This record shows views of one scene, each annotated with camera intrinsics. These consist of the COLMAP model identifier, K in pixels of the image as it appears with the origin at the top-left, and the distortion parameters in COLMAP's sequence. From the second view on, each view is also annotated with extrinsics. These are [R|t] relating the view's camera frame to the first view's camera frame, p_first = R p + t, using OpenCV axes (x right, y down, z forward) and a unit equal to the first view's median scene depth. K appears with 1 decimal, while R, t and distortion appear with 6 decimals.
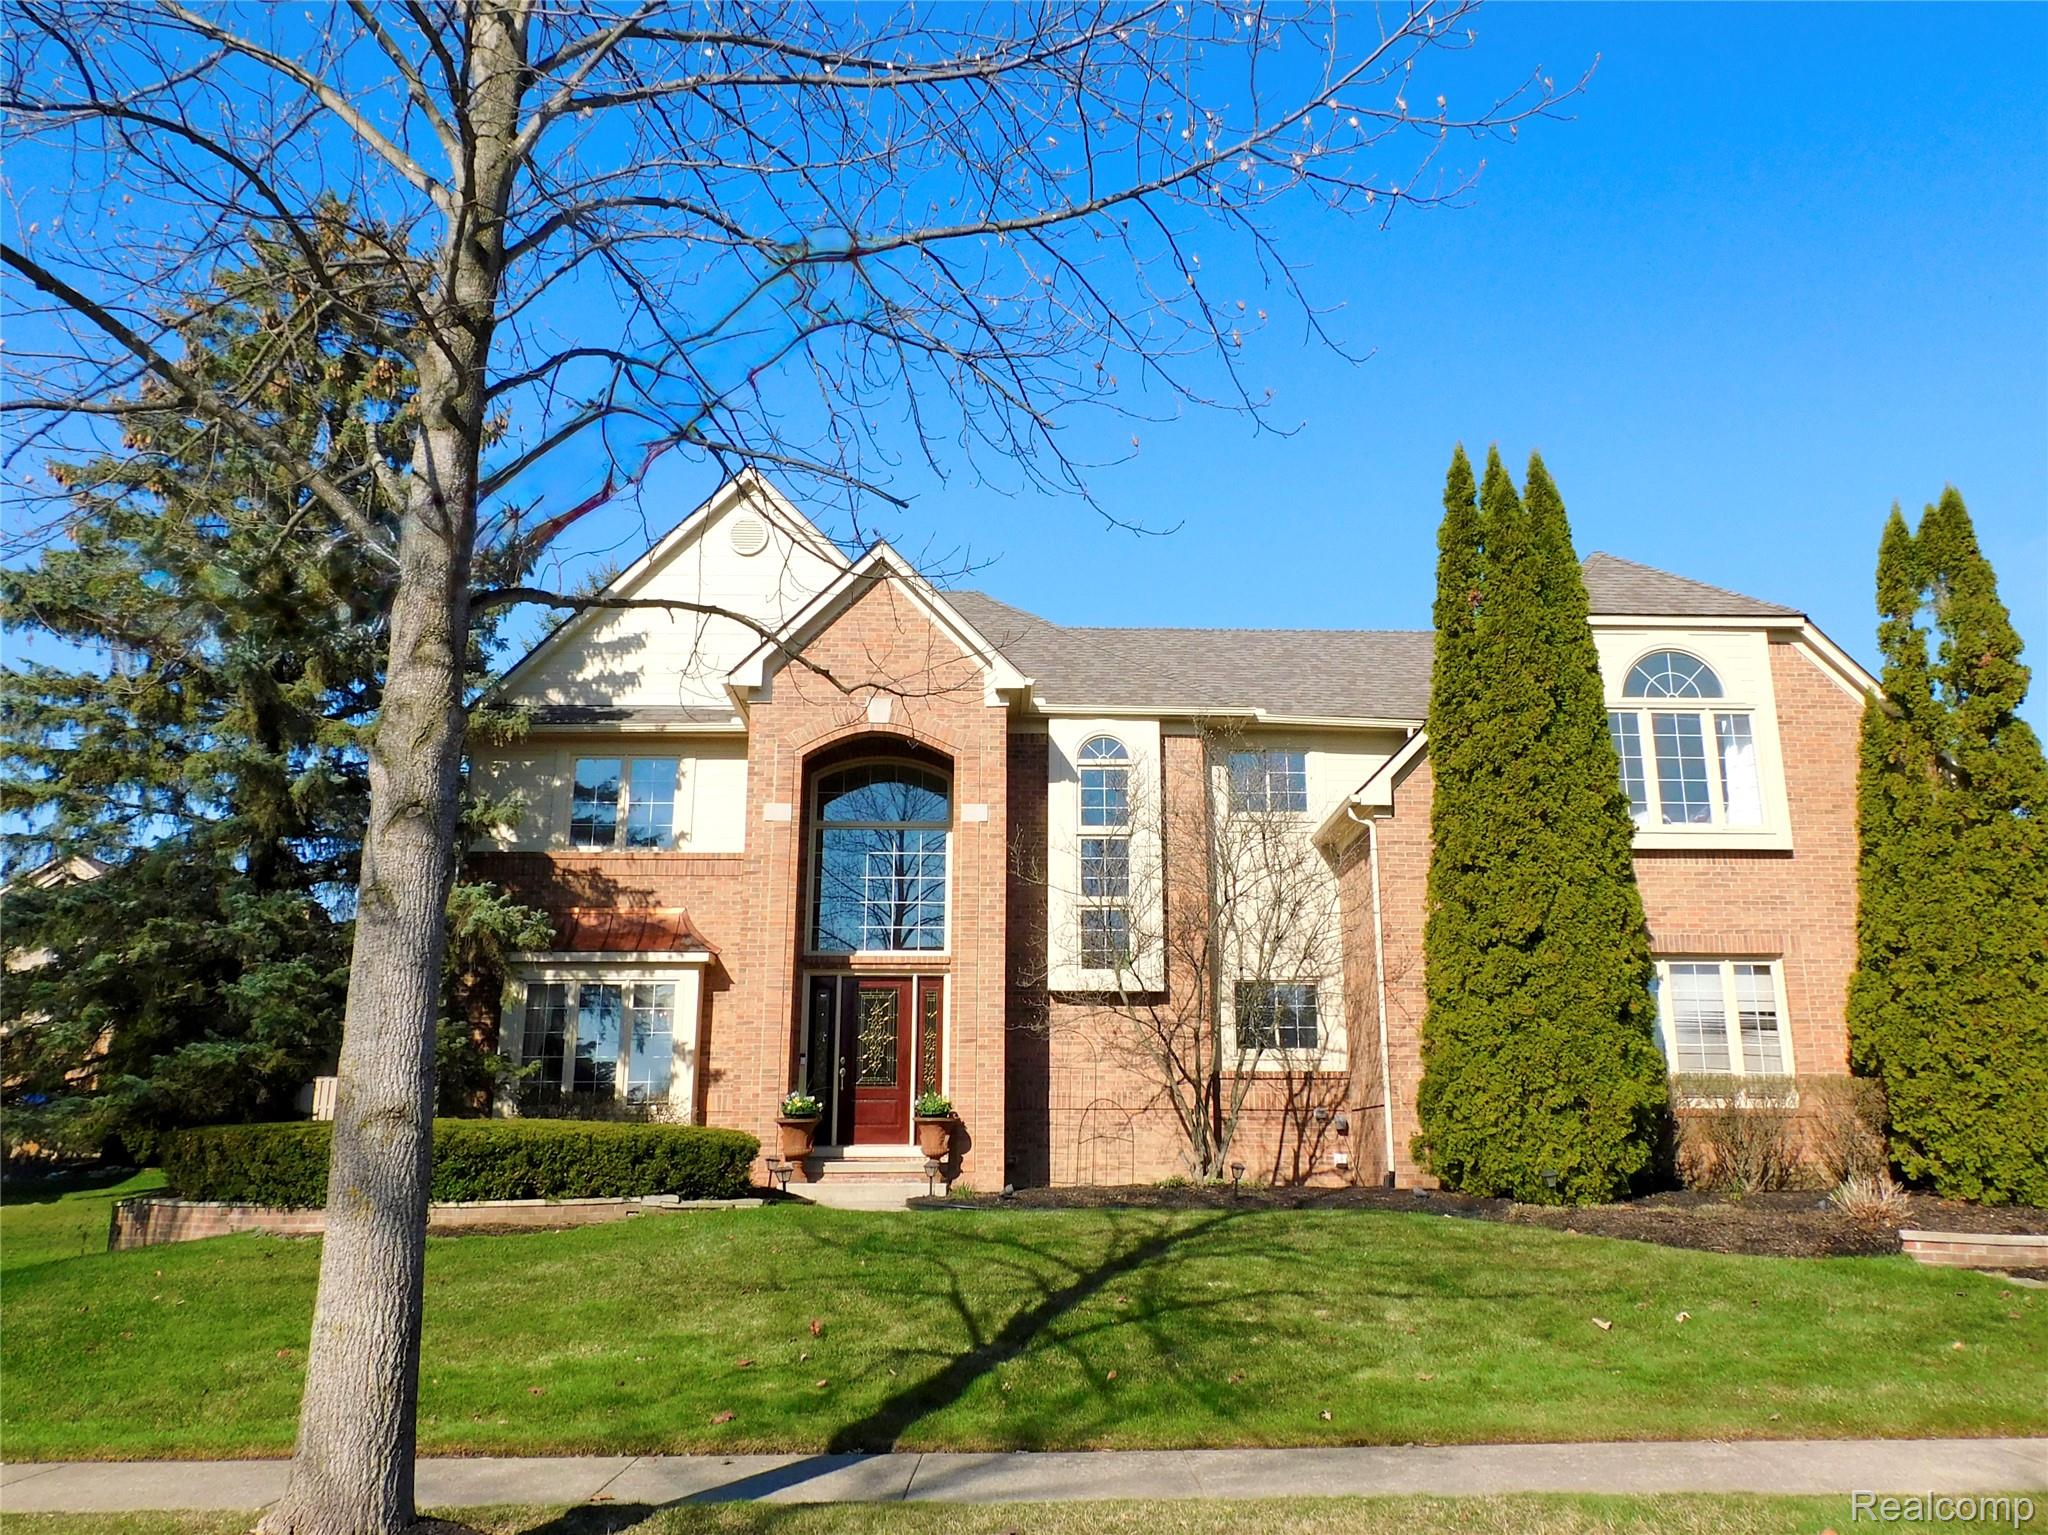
lens RADIAL K [[1470.5, 0, 1024.0], [0, 1470.5, 767.5], [0, 0, 1]] dist [-0.004162, -0.003251]
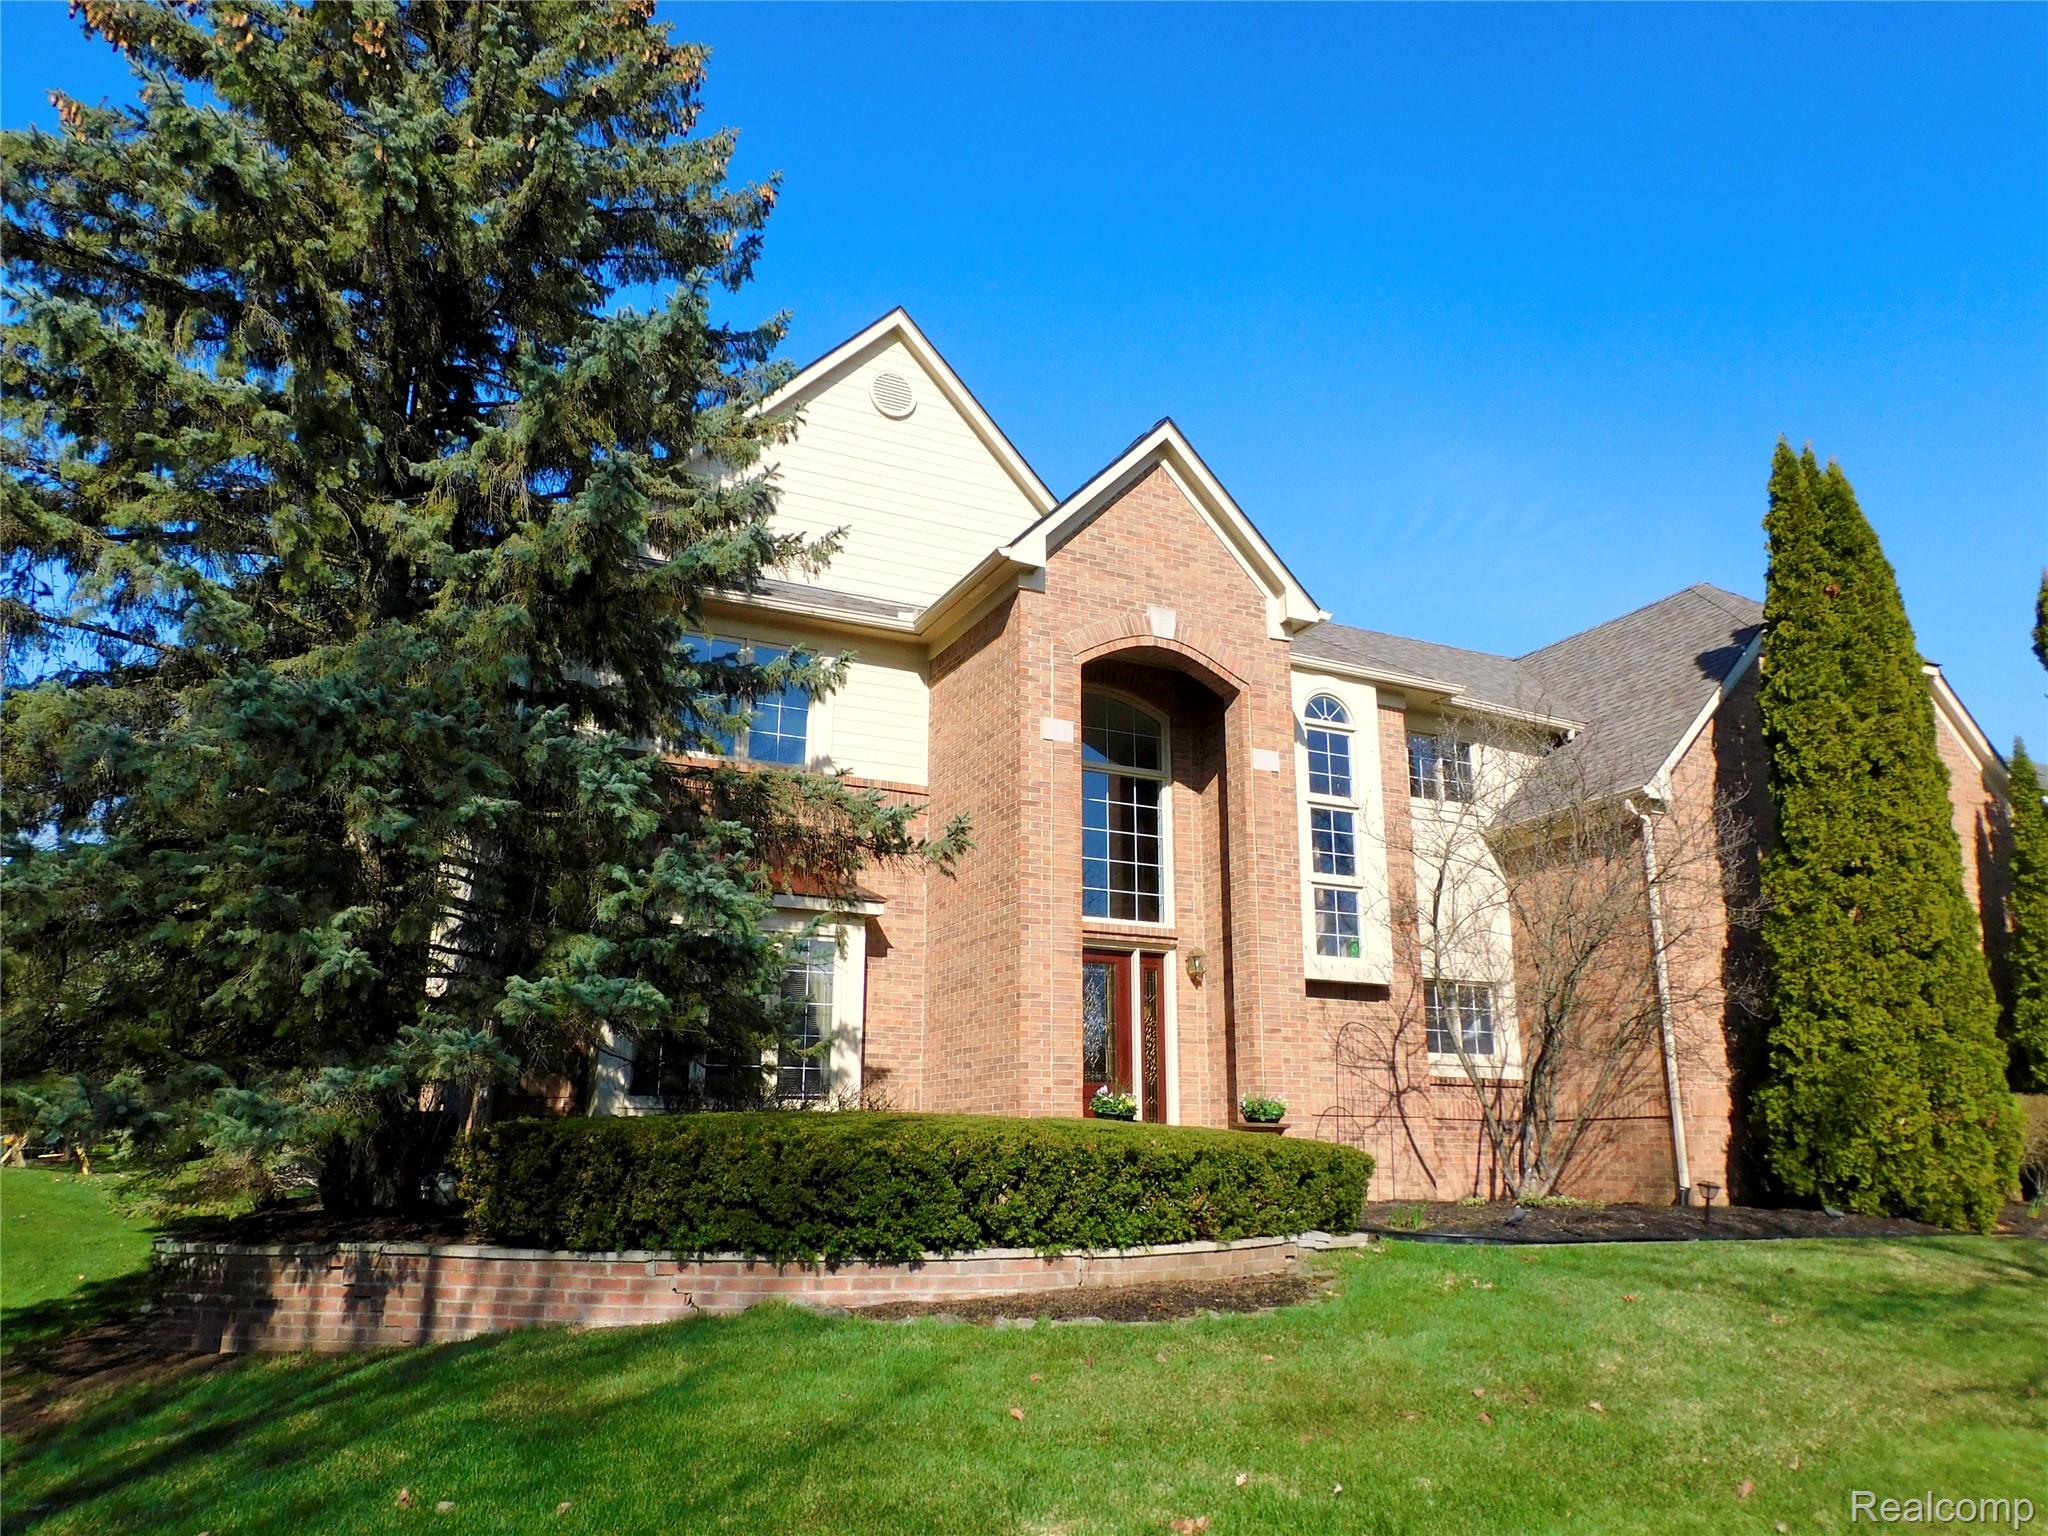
lens RADIAL K [[1382.2, 0, 1024.0], [0, 1382.2, 768.0], [0, 0, 1]] dist [-0.006299, -0.003519]
pose [[0.922660, 0.113475, 0.368539, -0.433008], [-0.104410, 0.993537, -0.044519, 0.081425], [-0.371209, 0.002597, 0.928546, 0.308800]]
